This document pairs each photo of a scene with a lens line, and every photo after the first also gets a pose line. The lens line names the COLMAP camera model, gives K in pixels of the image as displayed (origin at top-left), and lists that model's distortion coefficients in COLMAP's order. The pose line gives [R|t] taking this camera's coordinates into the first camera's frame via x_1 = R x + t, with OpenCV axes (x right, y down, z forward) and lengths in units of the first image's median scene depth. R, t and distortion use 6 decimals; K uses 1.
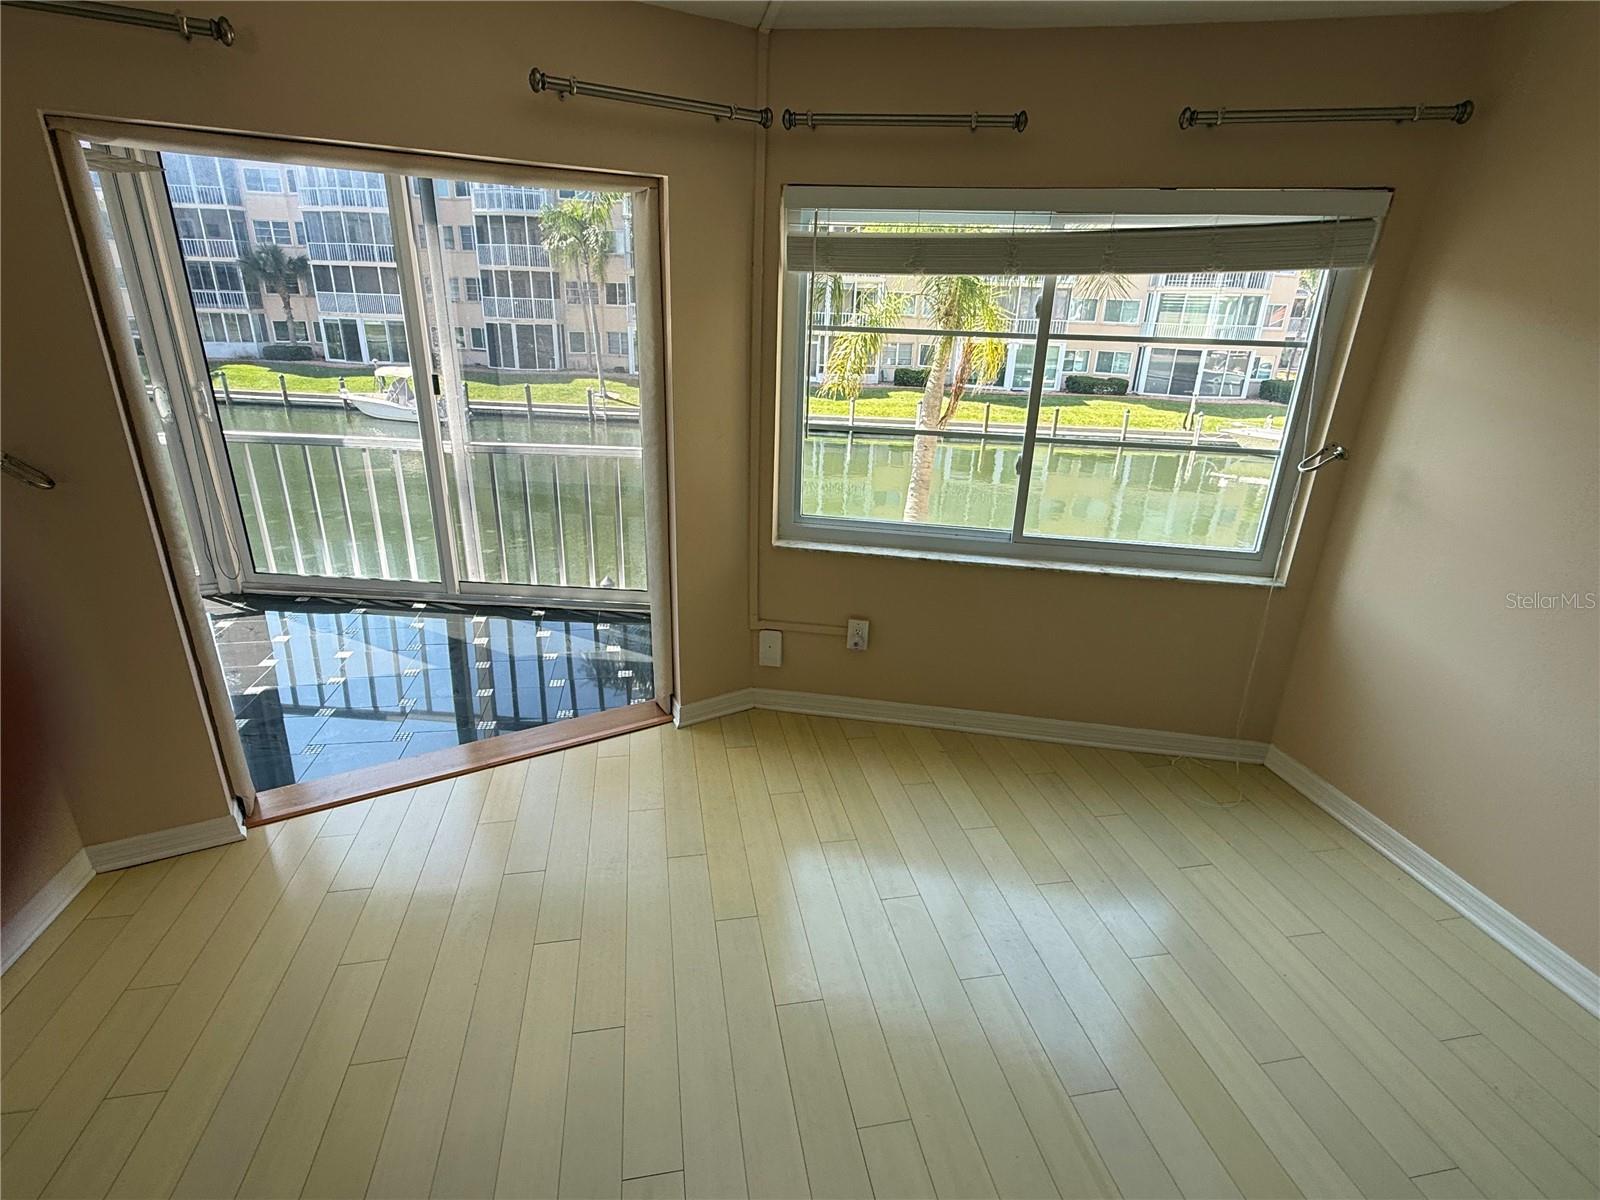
lens RADIAL K [[797.2, 0, 799.6], [0, 797.2, 601.9], [0, 0, 1]] dist [0.000741, -0.000690]
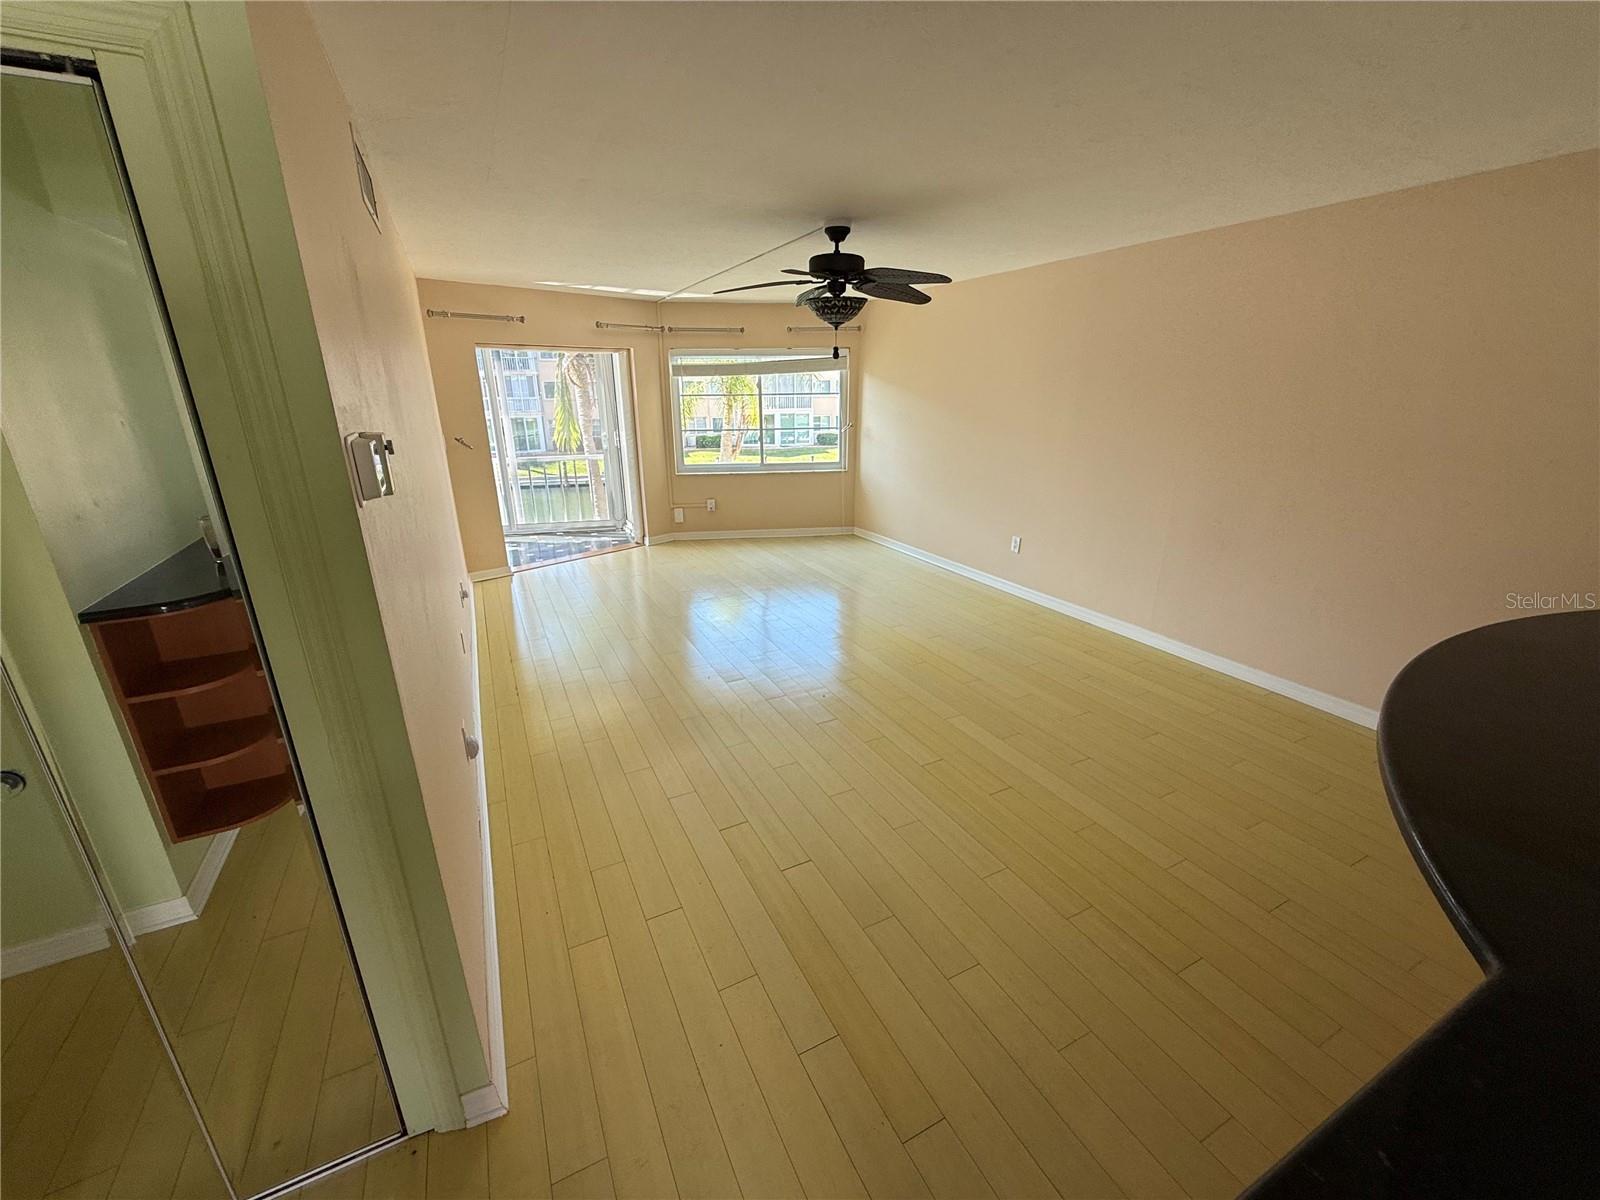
lens RADIAL K [[645.1, 0, 804.1], [0, 645.1, 600.0], [0, 0, 1]] dist [-0.000327, -0.000033]
pose [[0.959187, -0.123675, 0.254291, -0.253264], [0.134332, 0.990623, -0.024908, 0.520531], [-0.248826, 0.058050, 0.966807, -1.357850]]
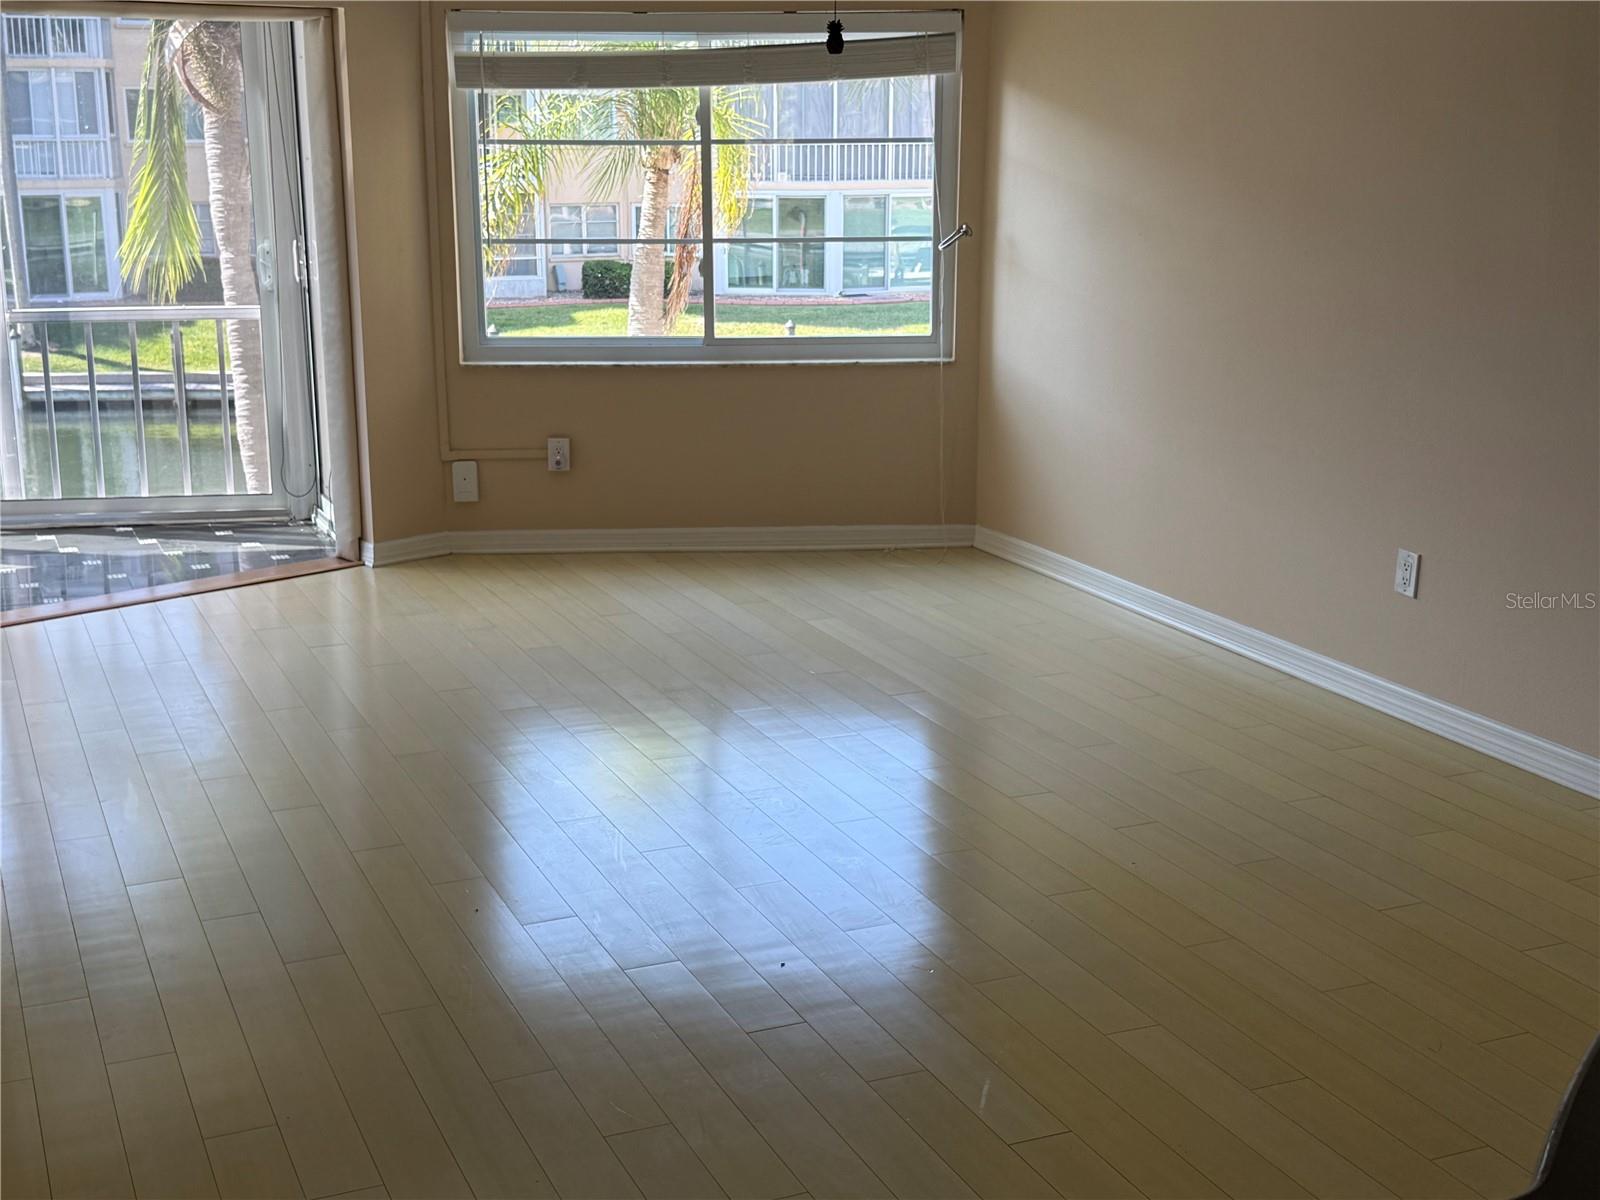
lens RADIAL K [[2028.8, 0, 798.1], [0, 2028.8, 604.9], [0, 0, 1]] dist [0.106500, 0.000000]
pose [[0.975199, -0.082538, 0.205365, -0.181661], [0.107657, 0.987596, -0.114295, 0.593138], [-0.193384, 0.133569, 0.971989, -1.565491]]
